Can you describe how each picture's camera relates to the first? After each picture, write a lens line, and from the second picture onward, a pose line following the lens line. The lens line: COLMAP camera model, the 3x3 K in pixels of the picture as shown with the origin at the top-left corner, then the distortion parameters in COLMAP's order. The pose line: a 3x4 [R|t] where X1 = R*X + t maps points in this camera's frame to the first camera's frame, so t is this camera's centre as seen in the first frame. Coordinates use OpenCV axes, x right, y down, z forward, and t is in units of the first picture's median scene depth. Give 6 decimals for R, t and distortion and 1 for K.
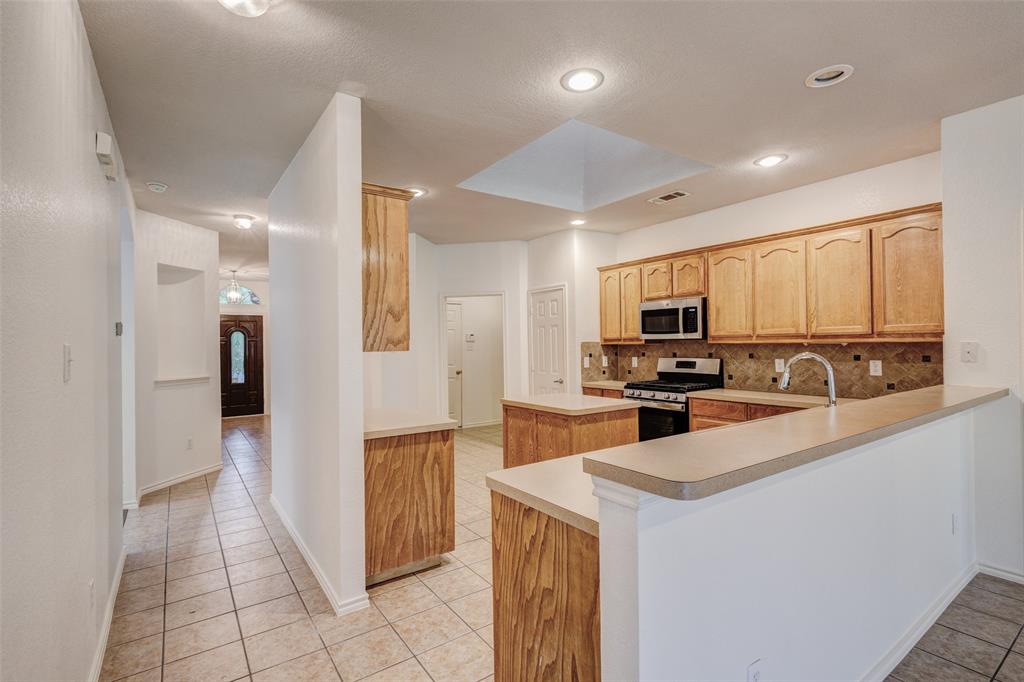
lens RADIAL K [[474.1, 0, 508.5], [0, 474.1, 340.1], [0, 0, 1]] dist [0.002732, -0.000123]
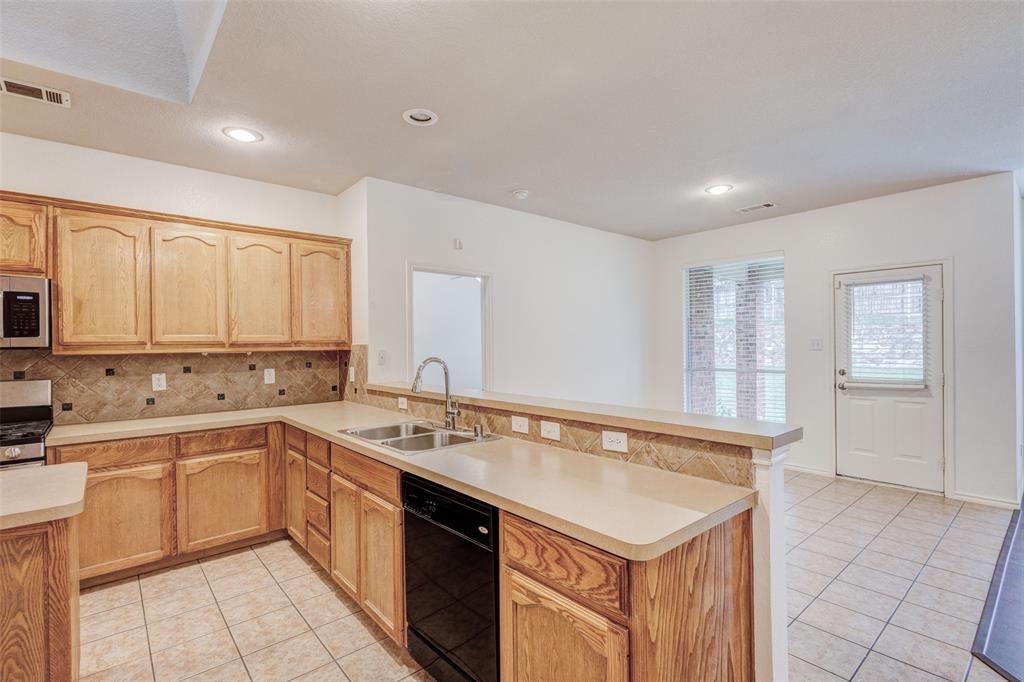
lens RADIAL K [[478.7, 0, 512.3], [0, 478.7, 344.1], [0, 0, 1]] dist [0.004583, -0.000008]
pose [[-0.104444, 0.015236, 0.994414, -0.270078], [0.008438, 0.999860, -0.014433, 0.007123], [-0.994495, 0.006883, -0.104558, 0.491764]]
